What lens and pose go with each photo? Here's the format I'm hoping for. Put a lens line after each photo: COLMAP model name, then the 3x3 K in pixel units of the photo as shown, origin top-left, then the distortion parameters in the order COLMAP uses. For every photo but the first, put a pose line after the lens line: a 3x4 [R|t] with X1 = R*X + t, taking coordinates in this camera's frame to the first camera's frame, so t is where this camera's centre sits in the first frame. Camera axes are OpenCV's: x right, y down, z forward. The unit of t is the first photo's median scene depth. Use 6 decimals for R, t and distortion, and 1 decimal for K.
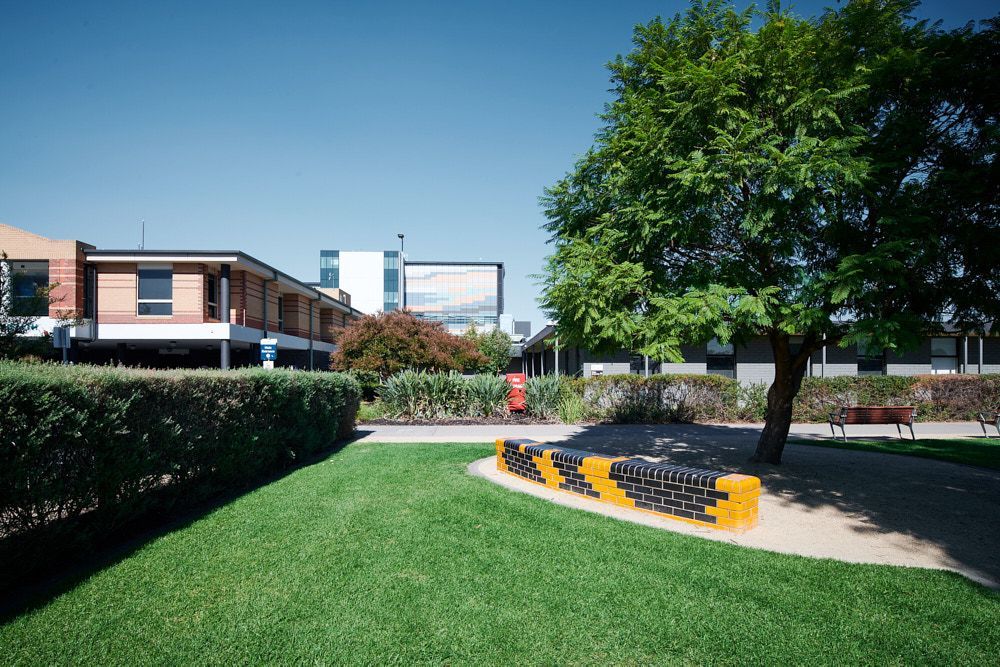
lens RADIAL K [[529.1, 0, 500.3], [0, 529.1, 365.7], [0, 0, 1]] dist [0.002098, 0.000524]
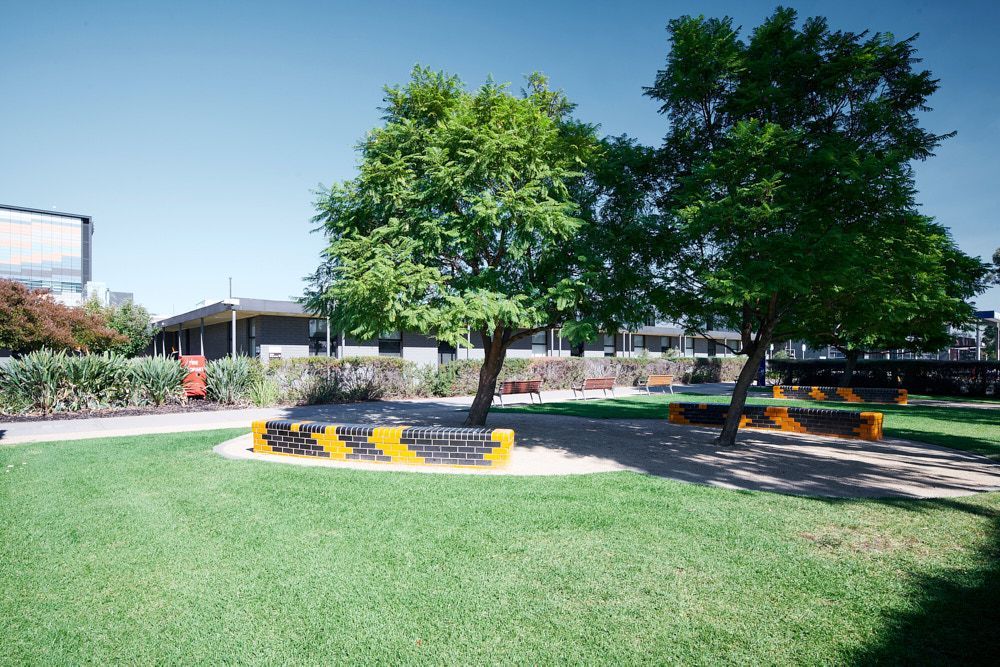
lens RADIAL K [[516.2, 0, 499.8], [0, 516.2, 357.3], [0, 0, 1]] dist [-0.000517, 0.000163]
pose [[0.798637, 0.001417, 0.601812, -0.227409], [-0.011837, 0.999841, 0.013355, -0.000059], [-0.601697, -0.017789, 0.798526, -0.046091]]
